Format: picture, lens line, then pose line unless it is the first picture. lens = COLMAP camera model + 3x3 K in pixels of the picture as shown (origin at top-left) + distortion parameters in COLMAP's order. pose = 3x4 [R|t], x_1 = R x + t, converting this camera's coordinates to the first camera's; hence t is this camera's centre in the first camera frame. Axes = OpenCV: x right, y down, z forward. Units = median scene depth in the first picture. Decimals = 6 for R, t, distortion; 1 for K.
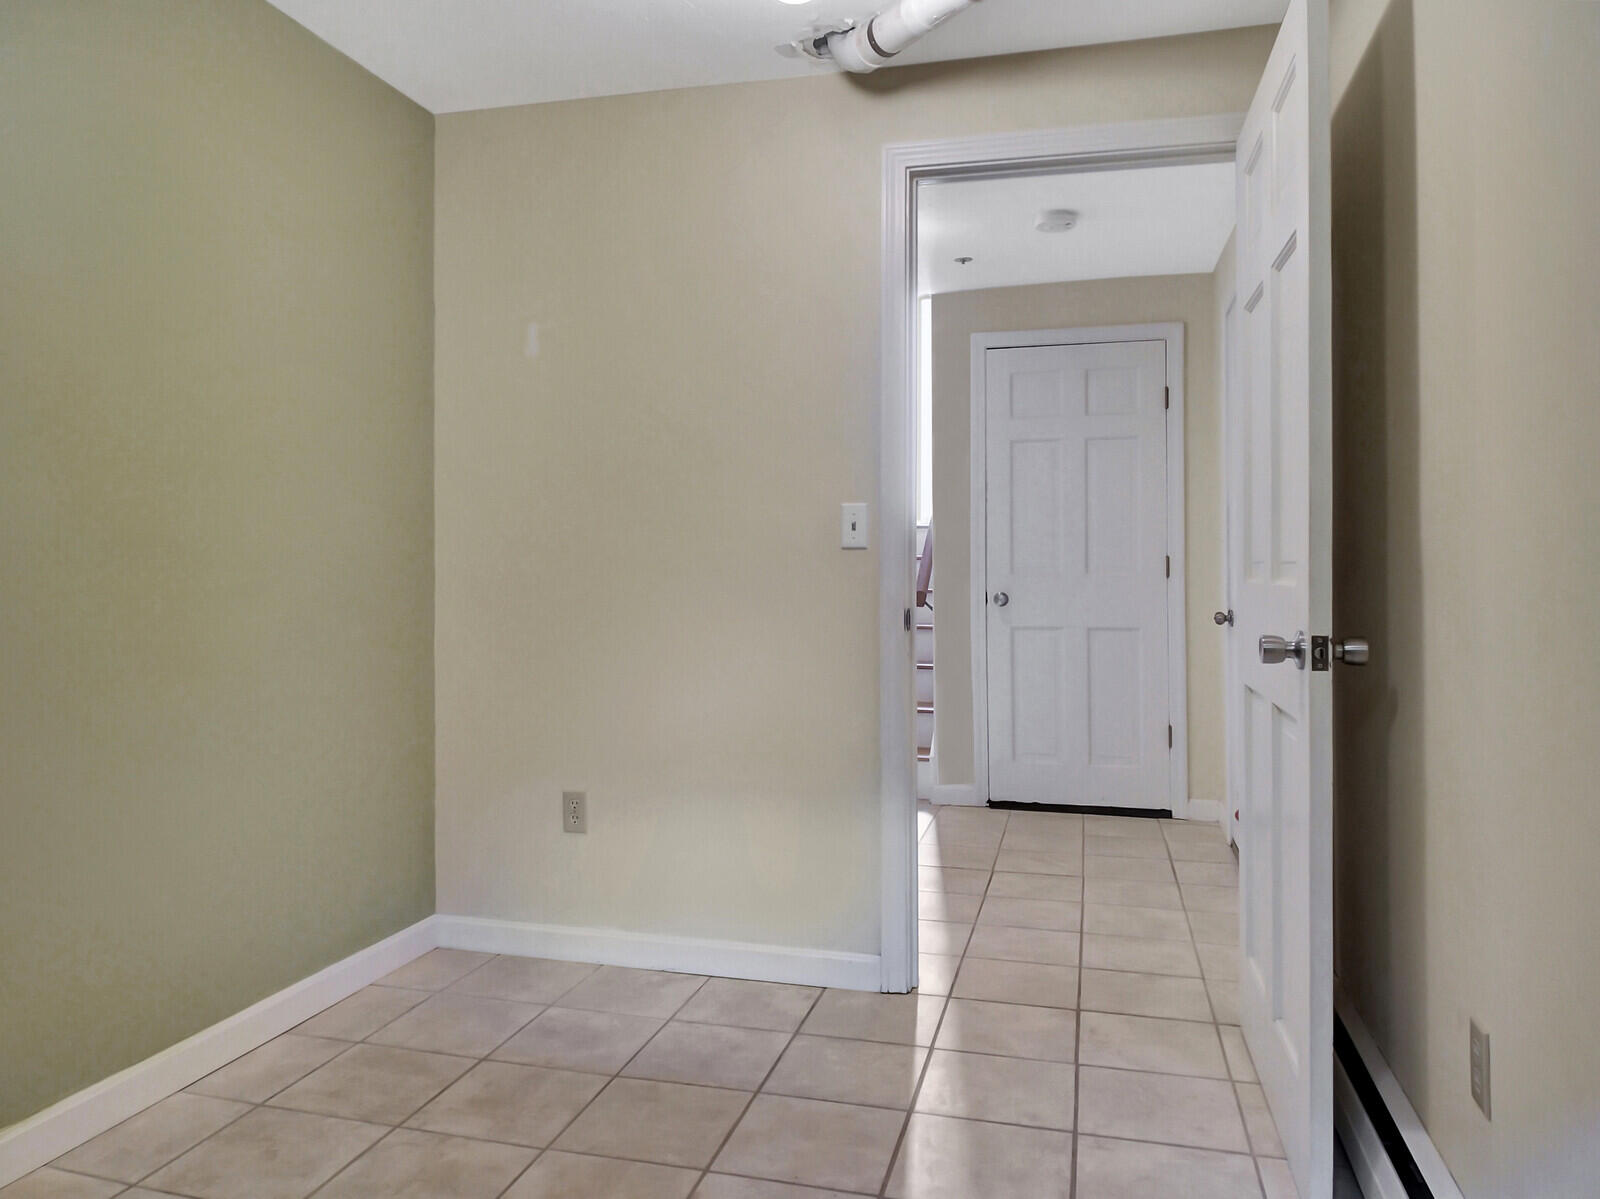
lens RADIAL K [[1071.5, 0, 802.0], [0, 1071.5, 571.1], [0, 0, 1]] dist [0.021573, -0.043555]
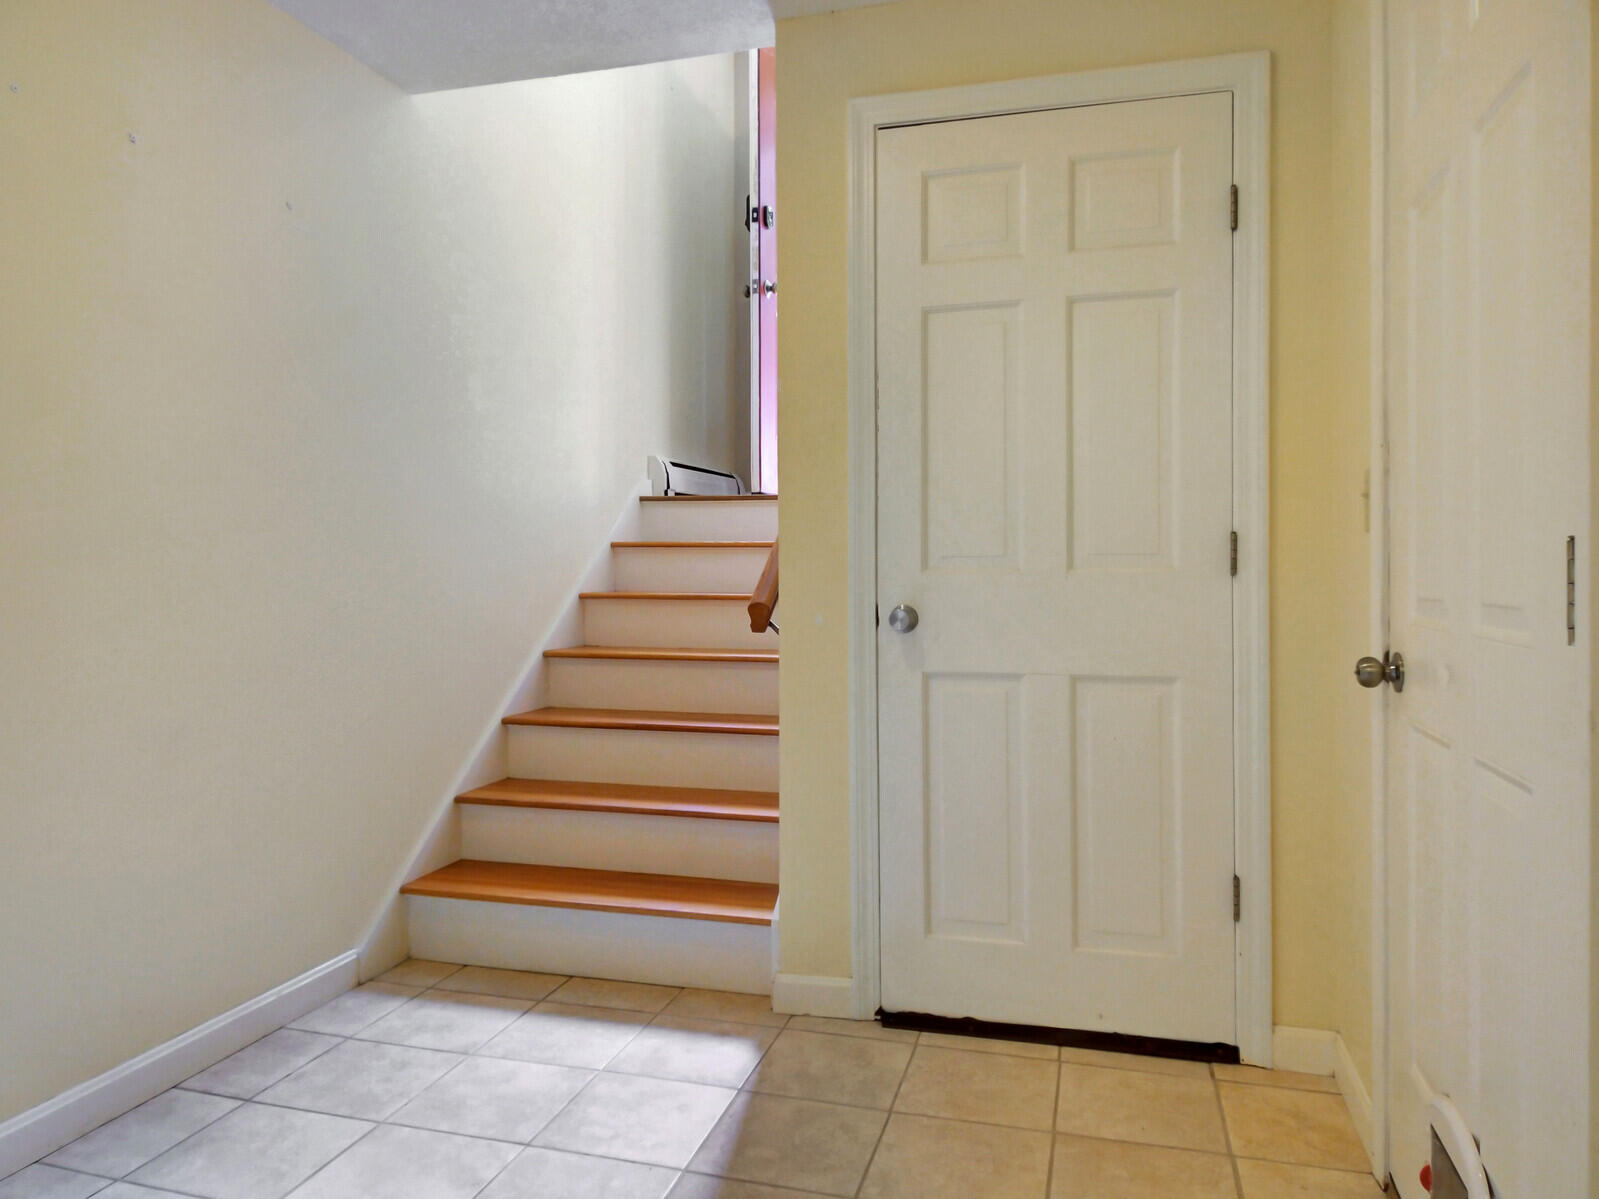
lens RADIAL K [[1070.9, 0, 801.5], [0, 1070.9, 571.1], [0, 0, 1]] dist [0.021573, -0.043555]
pose [[0.999885, 0.002097, 0.015052, 0.129647], [-0.002144, 0.999993, 0.003108, 0.001894], [-0.015046, -0.003140, 0.999882, 0.490700]]
